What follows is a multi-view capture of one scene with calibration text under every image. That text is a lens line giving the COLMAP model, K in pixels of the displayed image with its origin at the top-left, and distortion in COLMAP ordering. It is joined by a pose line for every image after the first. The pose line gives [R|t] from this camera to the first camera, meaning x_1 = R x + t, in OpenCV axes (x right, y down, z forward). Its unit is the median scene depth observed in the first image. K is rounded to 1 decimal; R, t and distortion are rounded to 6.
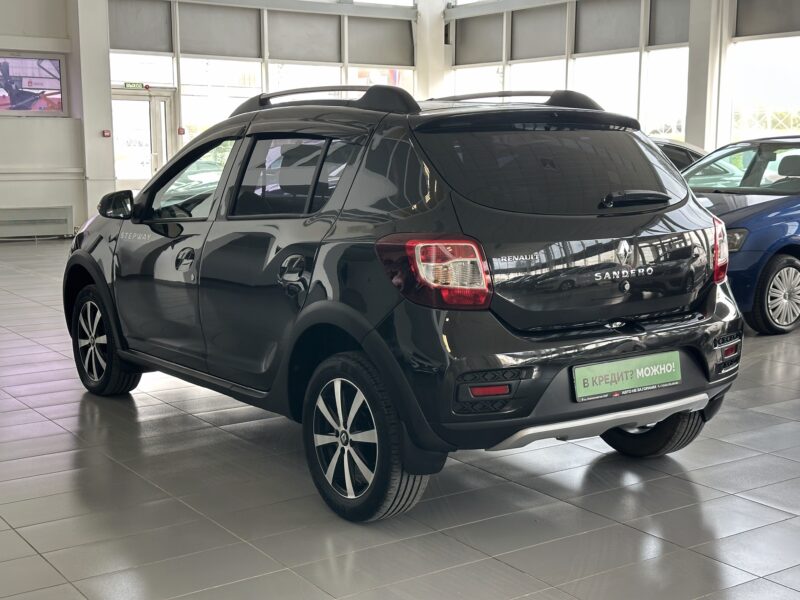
lens RADIAL K [[1127.4, 0, 351.5], [0, 1127.4, 299.3], [0, 0, 1]] dist [0.071060, 0.020678]
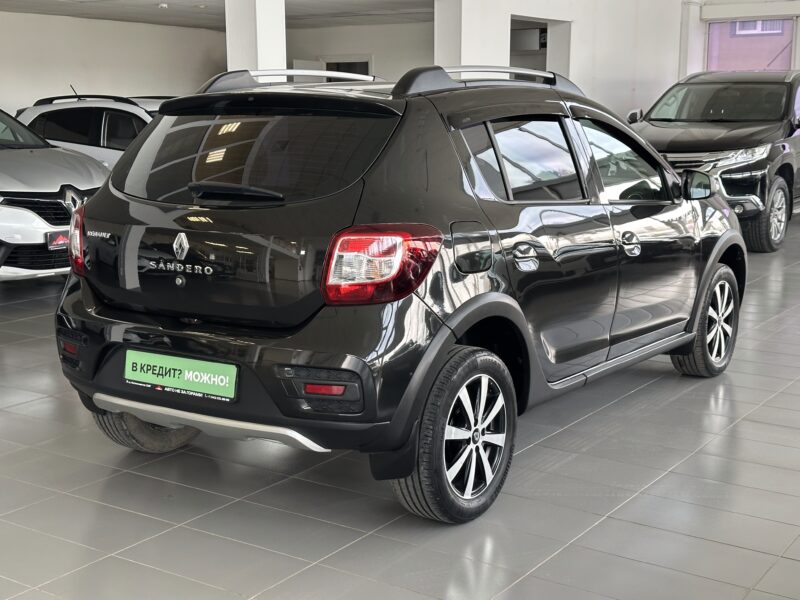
lens RADIAL K [[1127.4, 0, 351.5], [0, 1127.4, 299.3], [0, 0, 1]] dist [0.071060, 0.020678]
pose [[0.366095, 0.156748, -0.917281, 0.229527], [-0.131390, 0.984544, 0.115803, -0.024627], [0.921255, 0.078127, 0.381032, 0.151029]]
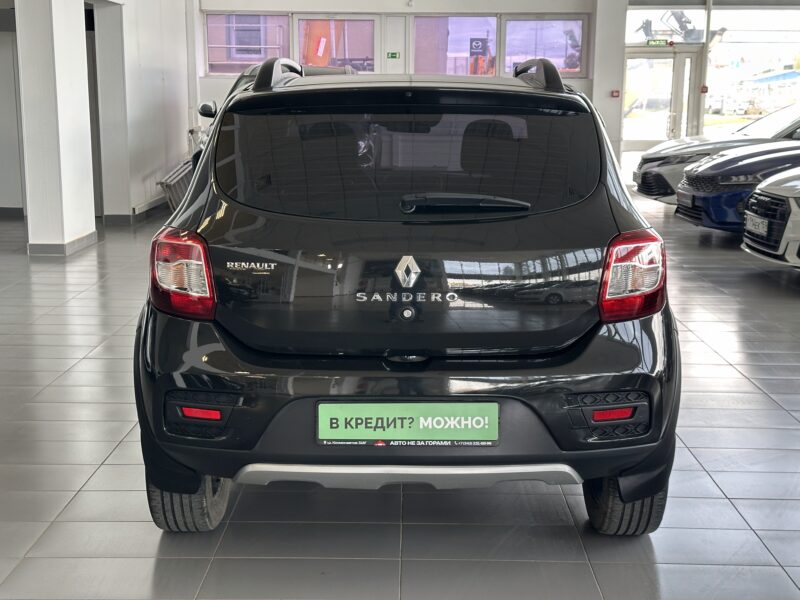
lens RADIAL K [[1074.1, 0, 356.5], [0, 1074.1, 300.1], [0, 0, 1]] dist [0.157823, 0.013029]
pose [[0.828234, 0.110868, -0.549306, 0.123566], [-0.084984, 0.993746, 0.072434, -0.014294], [0.553901, -0.013310, 0.832476, 0.067382]]
